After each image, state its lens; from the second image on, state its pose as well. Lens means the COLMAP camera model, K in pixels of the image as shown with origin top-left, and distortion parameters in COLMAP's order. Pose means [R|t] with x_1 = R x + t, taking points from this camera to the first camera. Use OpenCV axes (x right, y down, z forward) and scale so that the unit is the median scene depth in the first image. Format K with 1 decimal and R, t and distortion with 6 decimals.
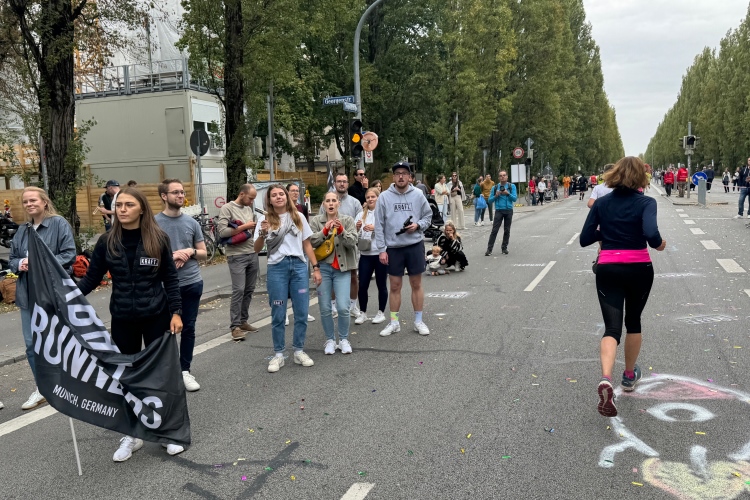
lens RADIAL K [[672.5, 0, 375.0], [0, 672.5, 250.0], [0, 0, 1]] dist [0.207158, -0.320088]
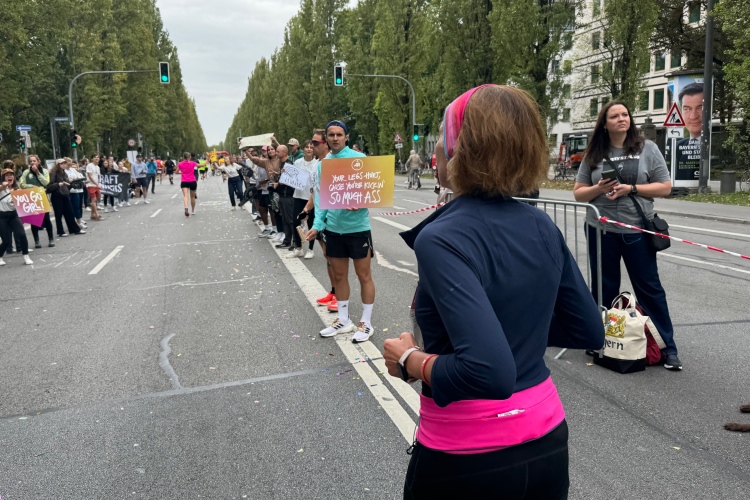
lens RADIAL K [[672.5, 0, 375.0], [0, 672.5, 250.0], [0, 0, 1]] dist [0.207158, -0.320088]
pose [[0.833879, -0.059982, 0.548679, -0.060094], [0.048333, 0.998194, 0.035668, 0.019486], [-0.549827, -0.003223, 0.835272, -0.173205]]
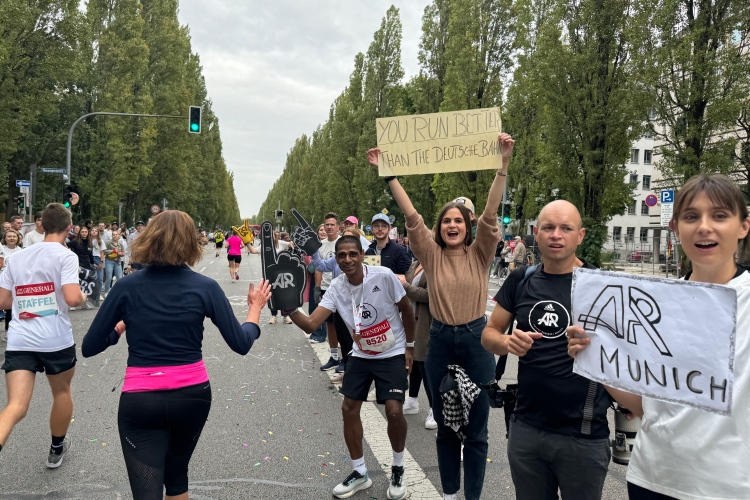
lens RADIAL K [[672.5, 0, 375.0], [0, 672.5, 250.0], [0, 0, 1]] dist [0.207158, -0.320088]
pose [[0.853468, 0.056942, 0.518026, -0.032224], [-0.015977, 0.996405, -0.083203, 0.010636], [-0.520901, 0.062735, 0.851309, -0.096485]]
